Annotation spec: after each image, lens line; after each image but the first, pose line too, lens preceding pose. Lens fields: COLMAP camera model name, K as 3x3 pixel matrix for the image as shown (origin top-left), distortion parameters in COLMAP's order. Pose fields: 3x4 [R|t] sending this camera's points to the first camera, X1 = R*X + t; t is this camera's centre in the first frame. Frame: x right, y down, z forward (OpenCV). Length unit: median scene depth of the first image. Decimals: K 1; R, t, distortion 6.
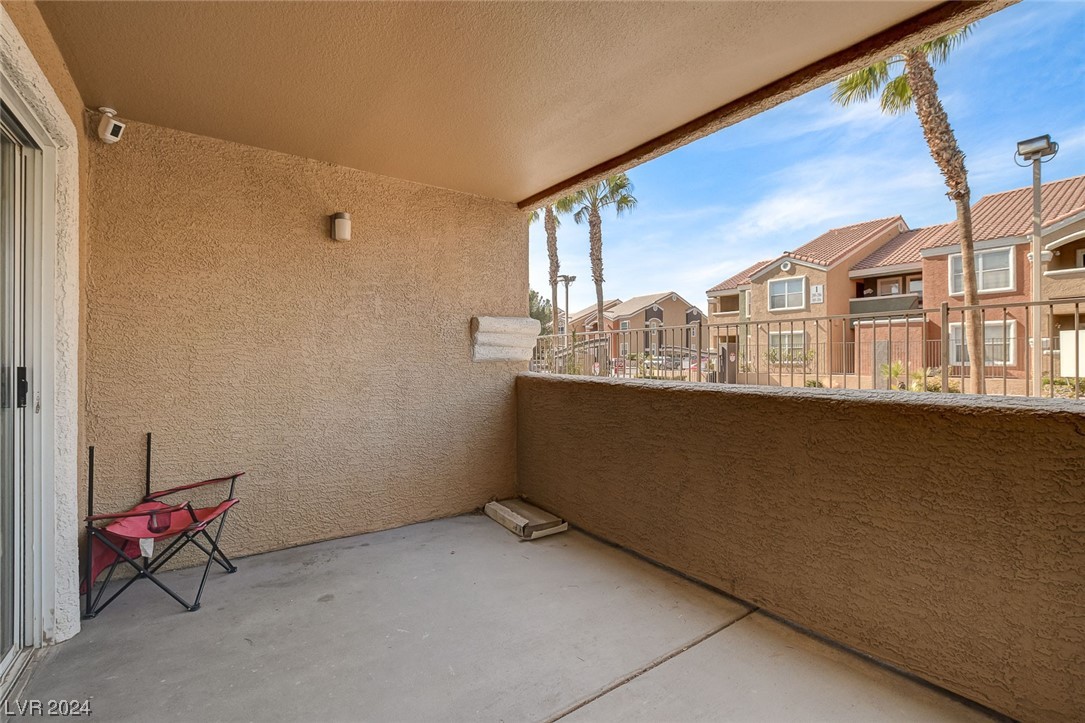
lens RADIAL K [[475.5, 0, 541.2], [0, 475.5, 358.1], [0, 0, 1]] dist [-0.024058, 0.005768]
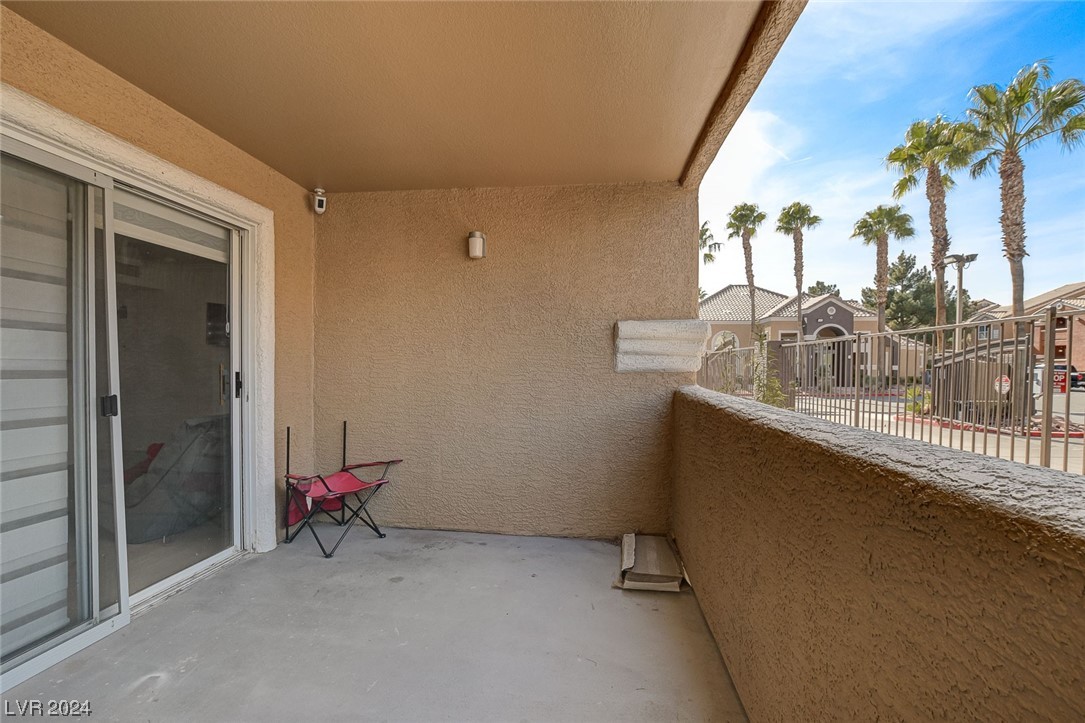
lens RADIAL K [[474.7, 0, 541.3], [0, 474.7, 375.0], [0, 0, 1]] dist [-0.024523, 0.007223]
pose [[0.746555, 0.020685, -0.665002, 0.352605], [-0.007621, 0.999717, 0.022542, -0.006955], [0.665280, -0.011761, 0.746501, 0.250487]]
